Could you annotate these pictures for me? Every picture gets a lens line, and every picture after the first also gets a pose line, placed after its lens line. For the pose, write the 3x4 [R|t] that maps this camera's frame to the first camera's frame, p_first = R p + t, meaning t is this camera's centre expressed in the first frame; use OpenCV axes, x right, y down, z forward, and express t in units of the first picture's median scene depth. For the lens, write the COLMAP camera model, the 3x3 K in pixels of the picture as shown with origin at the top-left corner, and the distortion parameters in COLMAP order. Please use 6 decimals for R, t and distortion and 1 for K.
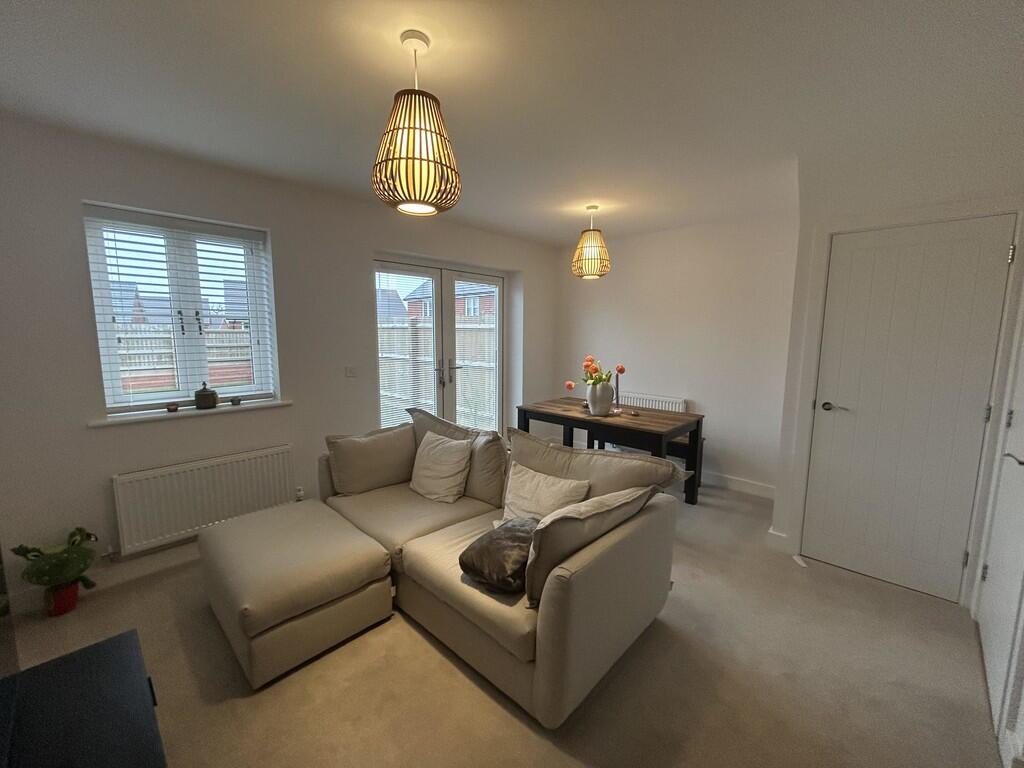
lens RADIAL K [[410.9, 0, 512.0], [0, 410.9, 384.0], [0, 0, 1]] dist [0.001284, 0.000025]
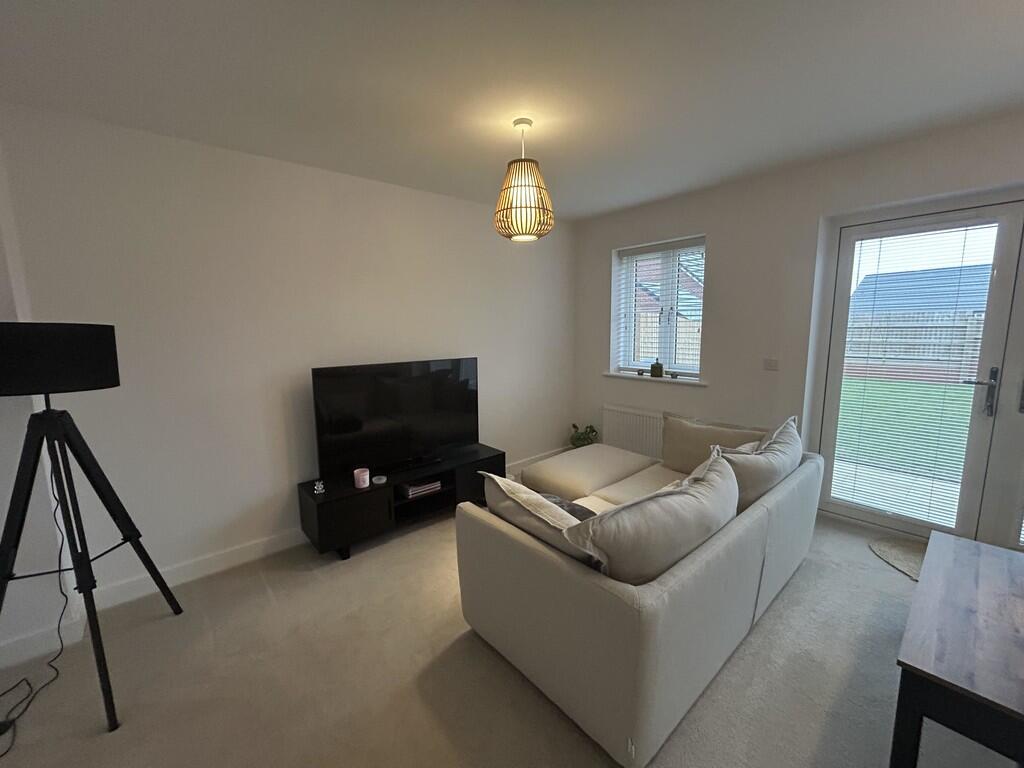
lens RADIAL K [[410.9, 0, 512.0], [0, 410.9, 384.0], [0, 0, 1]] dist [0.001284, 0.000025]
pose [[-0.094964, 0.144905, -0.984878, 0.747006], [-0.103833, 0.982511, 0.154569, -0.088432], [0.990051, 0.116941, -0.078257, 0.647982]]
